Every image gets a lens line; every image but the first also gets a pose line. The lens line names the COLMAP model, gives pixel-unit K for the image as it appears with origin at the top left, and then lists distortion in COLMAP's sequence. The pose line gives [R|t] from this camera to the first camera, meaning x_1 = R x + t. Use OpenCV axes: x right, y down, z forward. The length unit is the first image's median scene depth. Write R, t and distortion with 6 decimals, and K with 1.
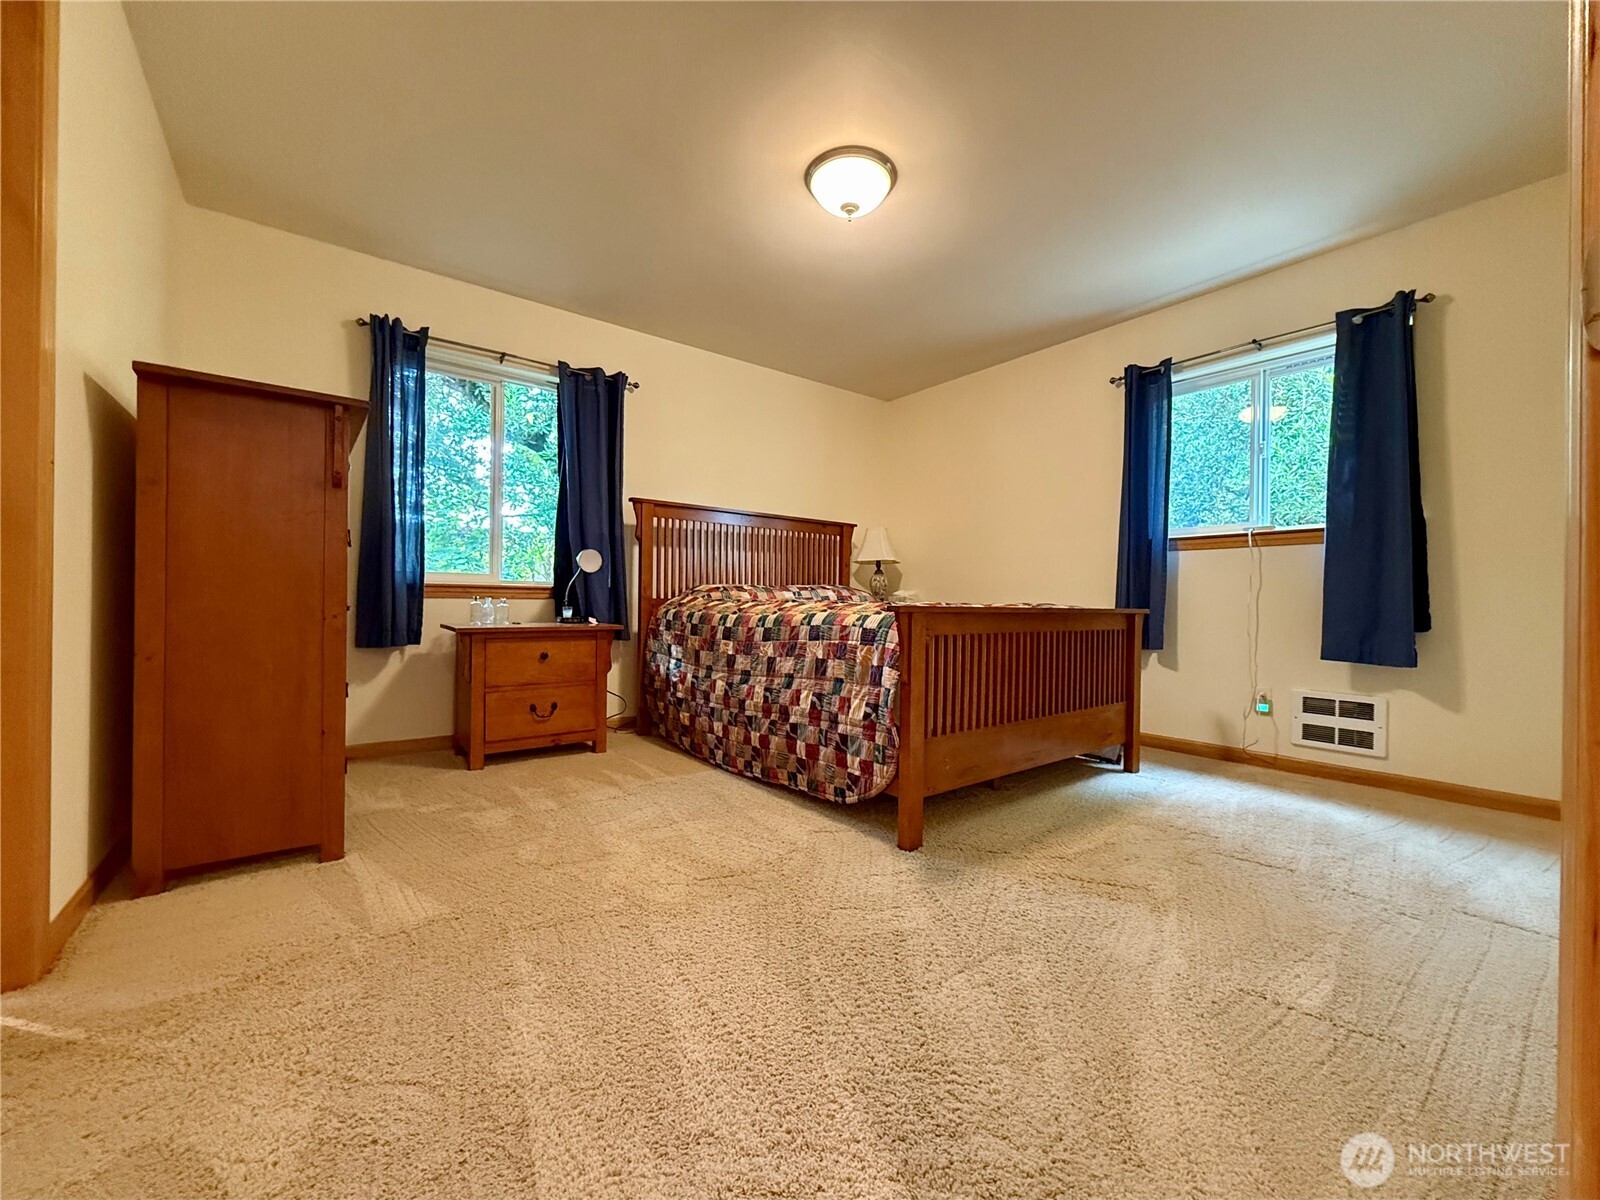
lens RADIAL K [[639.4, 0, 805.8], [0, 639.4, 604.2], [0, 0, 1]] dist [-0.000450, -0.000205]
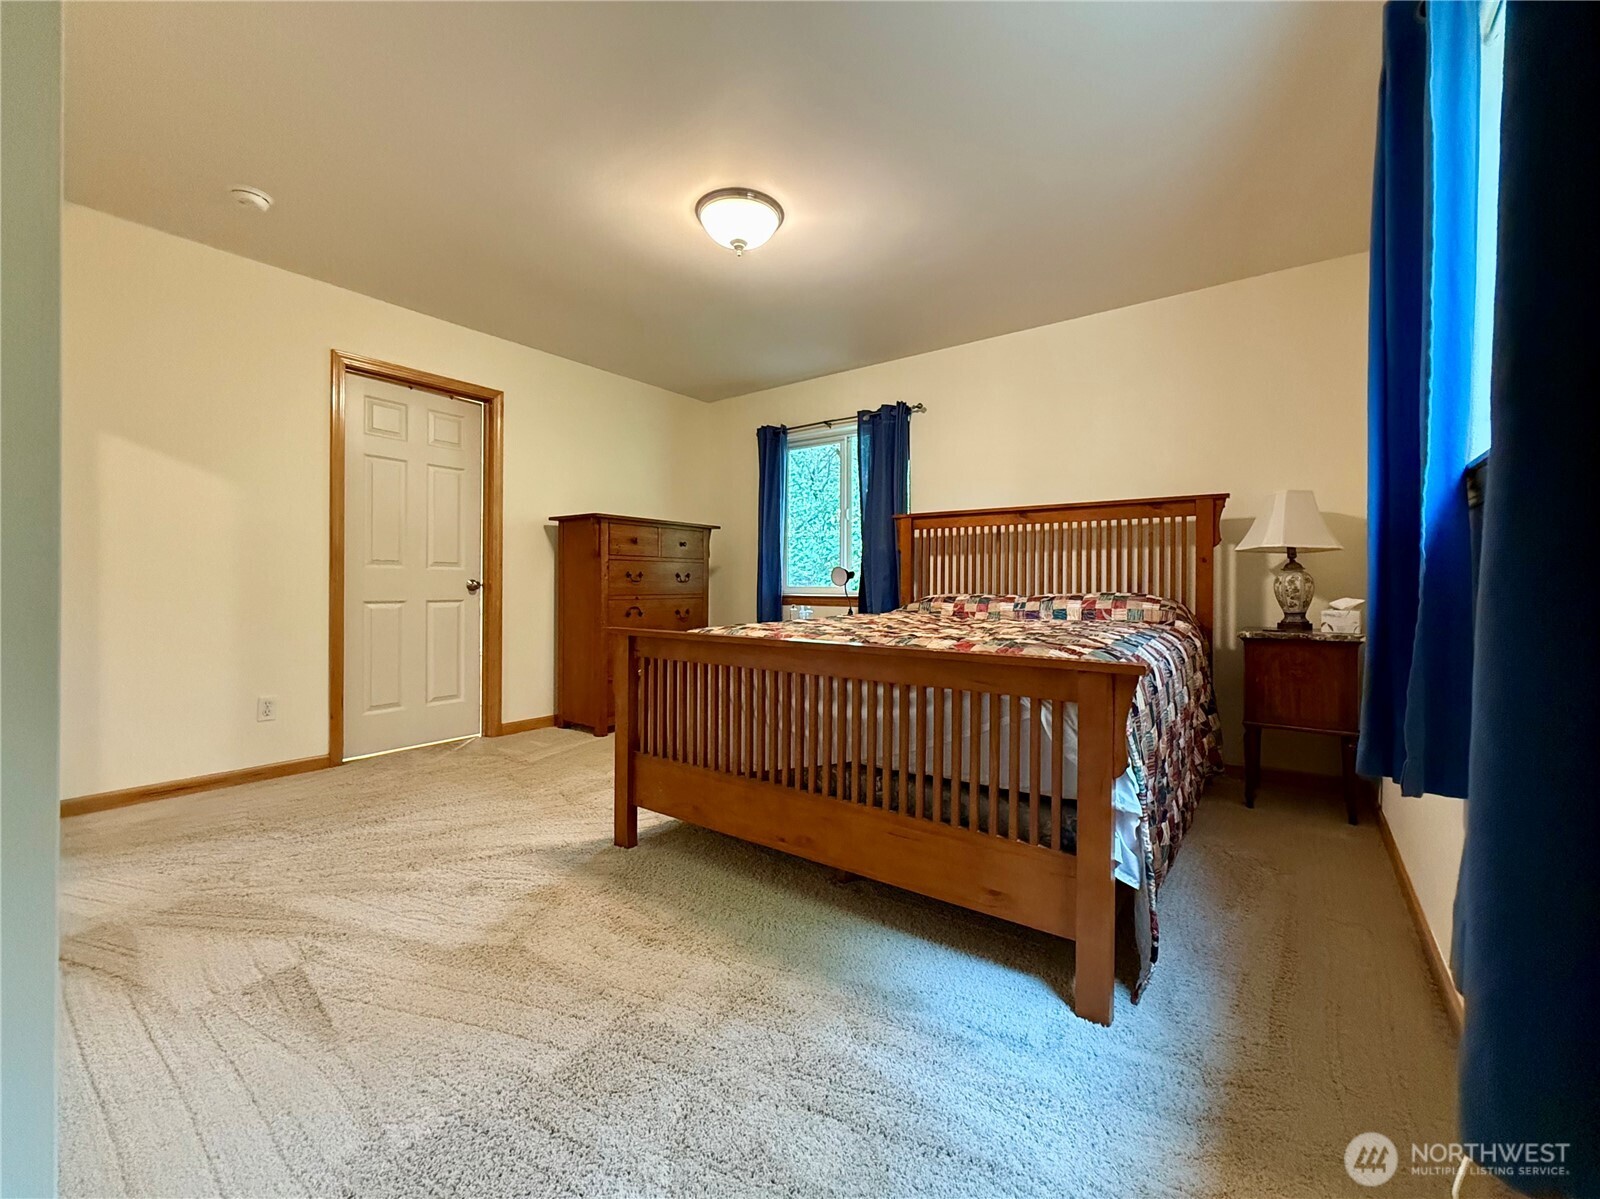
lens RADIAL K [[647.6, 0, 807.6], [0, 647.6, 582.8], [0, 0, 1]] dist [0.002549, 0.000129]
pose [[0.266956, -0.011268, -0.963643, 0.983993], [-0.003514, 0.999914, -0.012665, -0.045931], [0.963702, 0.006767, 0.266893, 0.731404]]
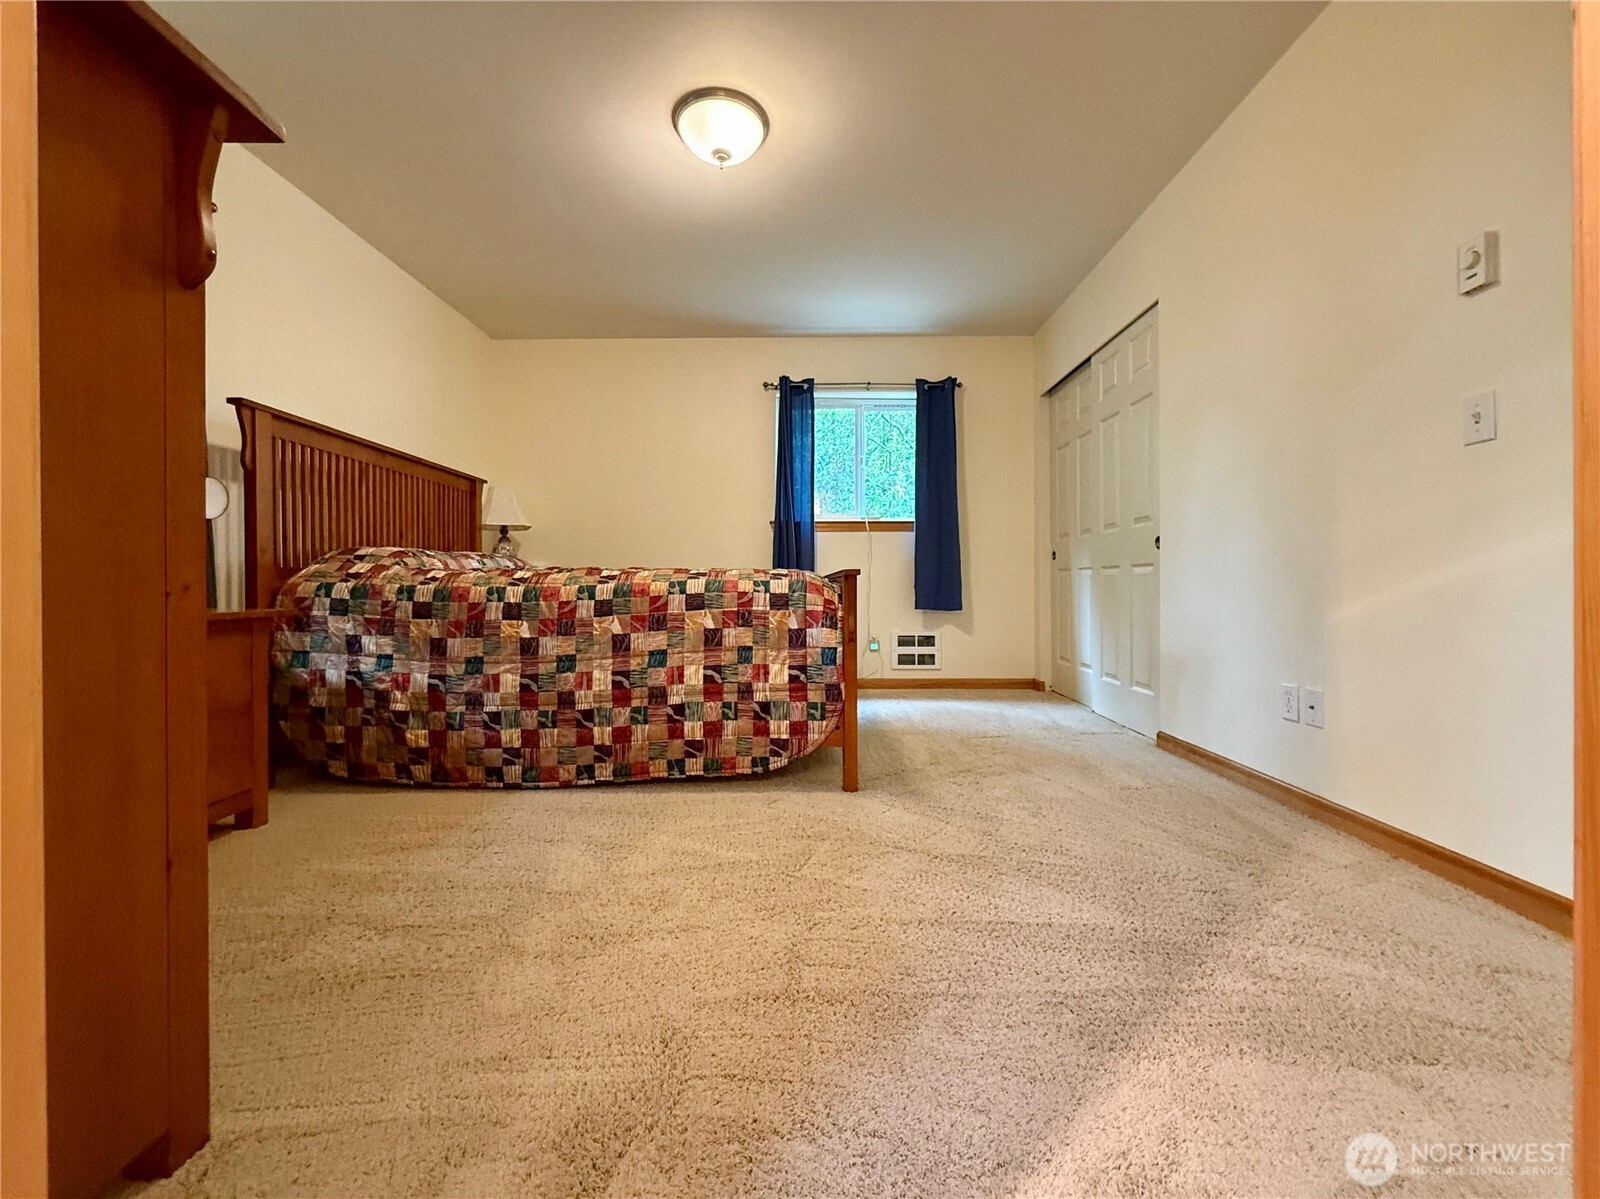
lens RADIAL K [[647.6, 0, 807.6], [0, 647.6, 582.8], [0, 0, 1]] dist [0.002549, 0.000129]
pose [[0.617219, -0.013542, 0.786675, -0.549965], [0.012730, 0.999893, 0.007225, 0.011564], [-0.786688, 0.005555, 0.617325, 0.266957]]
